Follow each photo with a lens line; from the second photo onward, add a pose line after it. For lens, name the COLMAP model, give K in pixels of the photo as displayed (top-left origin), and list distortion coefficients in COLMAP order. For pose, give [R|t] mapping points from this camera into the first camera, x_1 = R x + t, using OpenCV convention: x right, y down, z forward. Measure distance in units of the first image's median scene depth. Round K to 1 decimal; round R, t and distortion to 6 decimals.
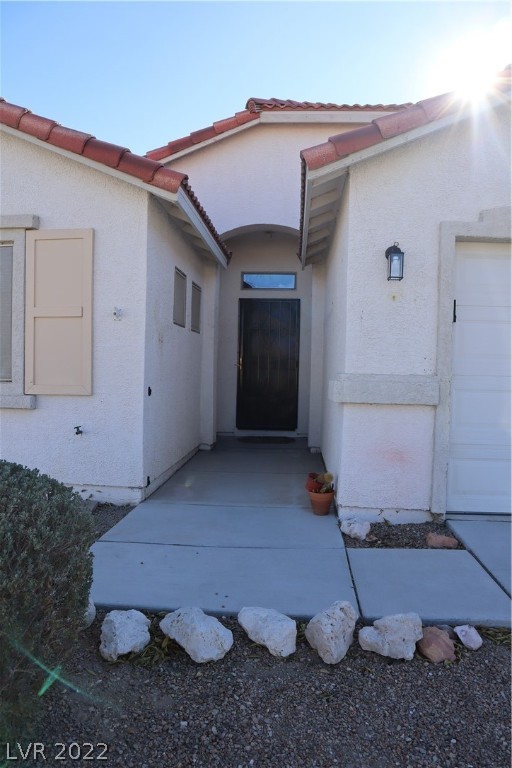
lens RADIAL K [[528.8, 0, 256.0], [0, 528.8, 384.0], [0, 0, 1]] dist [-0.135955, 0.093185]
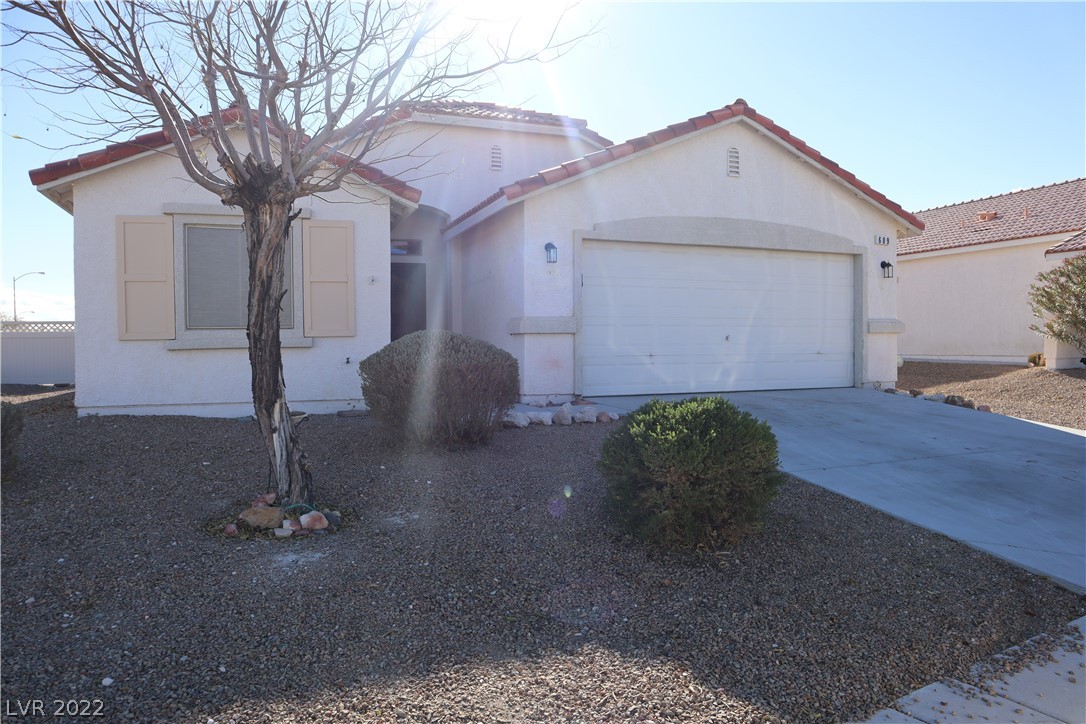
lens RADIAL K [[747.8, 0, 543.0], [0, 747.8, 362.0], [0, 0, 1]] dist [-0.135955, 0.093185]
pose [[0.908141, -0.037860, 0.416949, -0.705099], [0.039914, 0.999196, 0.003795, 0.107470], [-0.416758, 0.013195, 0.908922, -1.093150]]
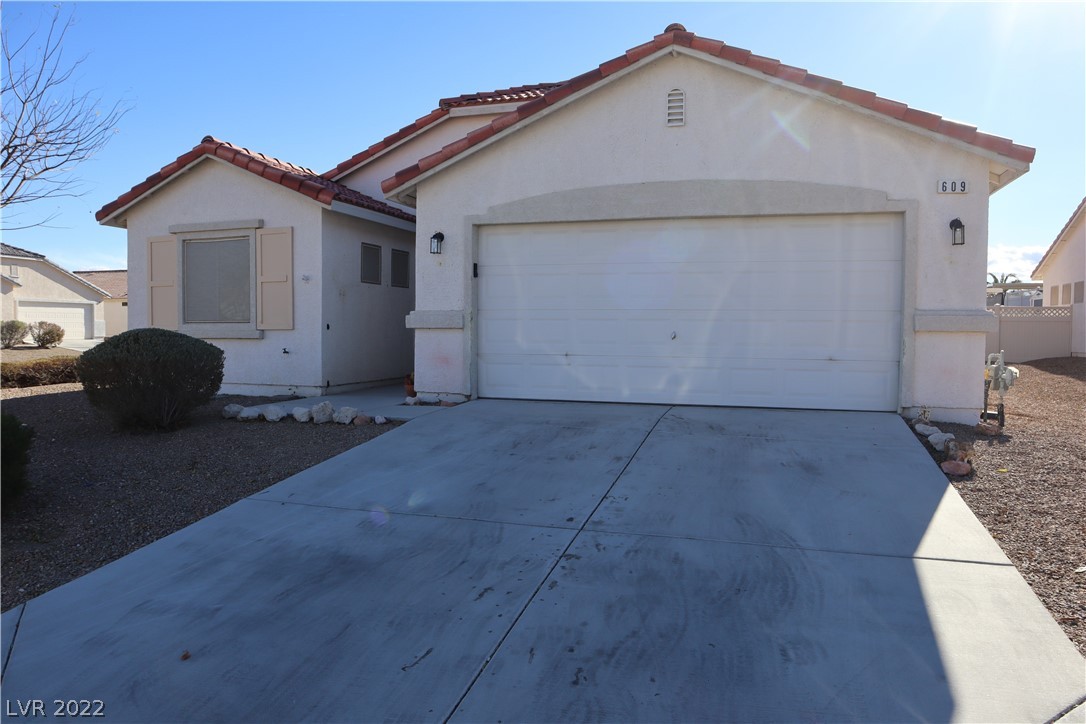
lens RADIAL K [[747.8, 0, 543.0], [0, 747.8, 362.0], [0, 0, 1]] dist [-0.135955, 0.093185]
pose [[0.973132, -0.005329, -0.230188, 0.973938], [0.006808, 0.999961, 0.005633, 0.116082], [0.230149, -0.007048, 0.973130, -1.056180]]
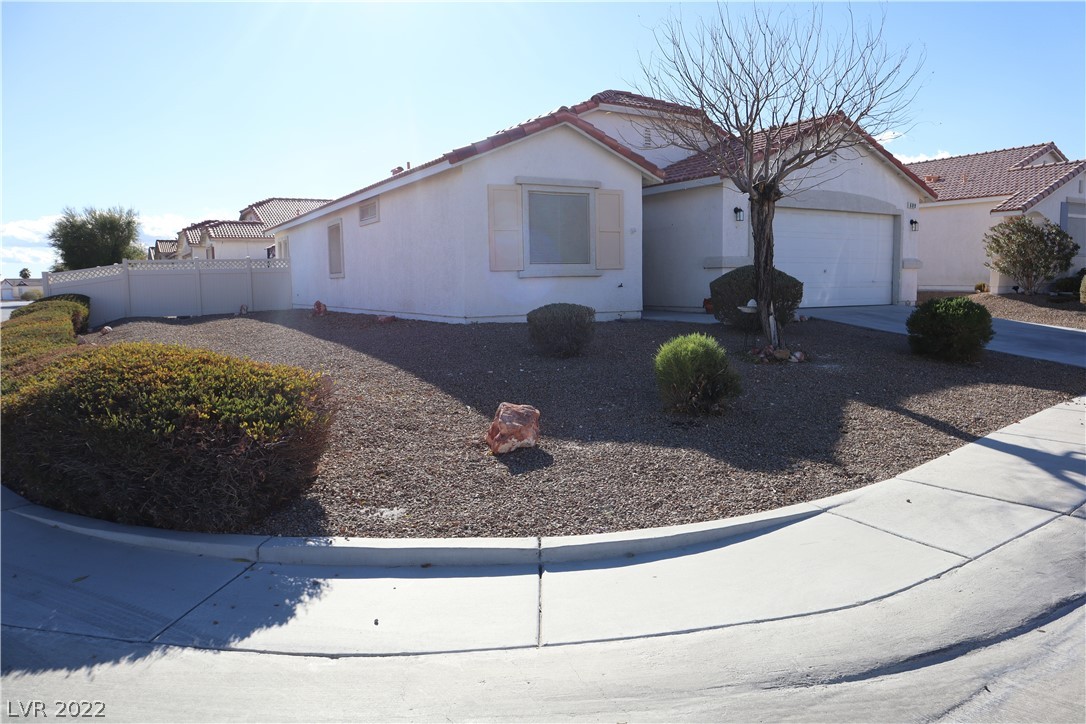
lens RADIAL K [[747.8, 0, 543.0], [0, 747.8, 362.0], [0, 0, 1]] dist [-0.135955, 0.093185]
pose [[0.831670, -0.093343, 0.547369, -2.315781], [0.048629, 0.994226, 0.095659, 0.094382], [-0.553137, -0.052939, 0.831407, -1.393865]]
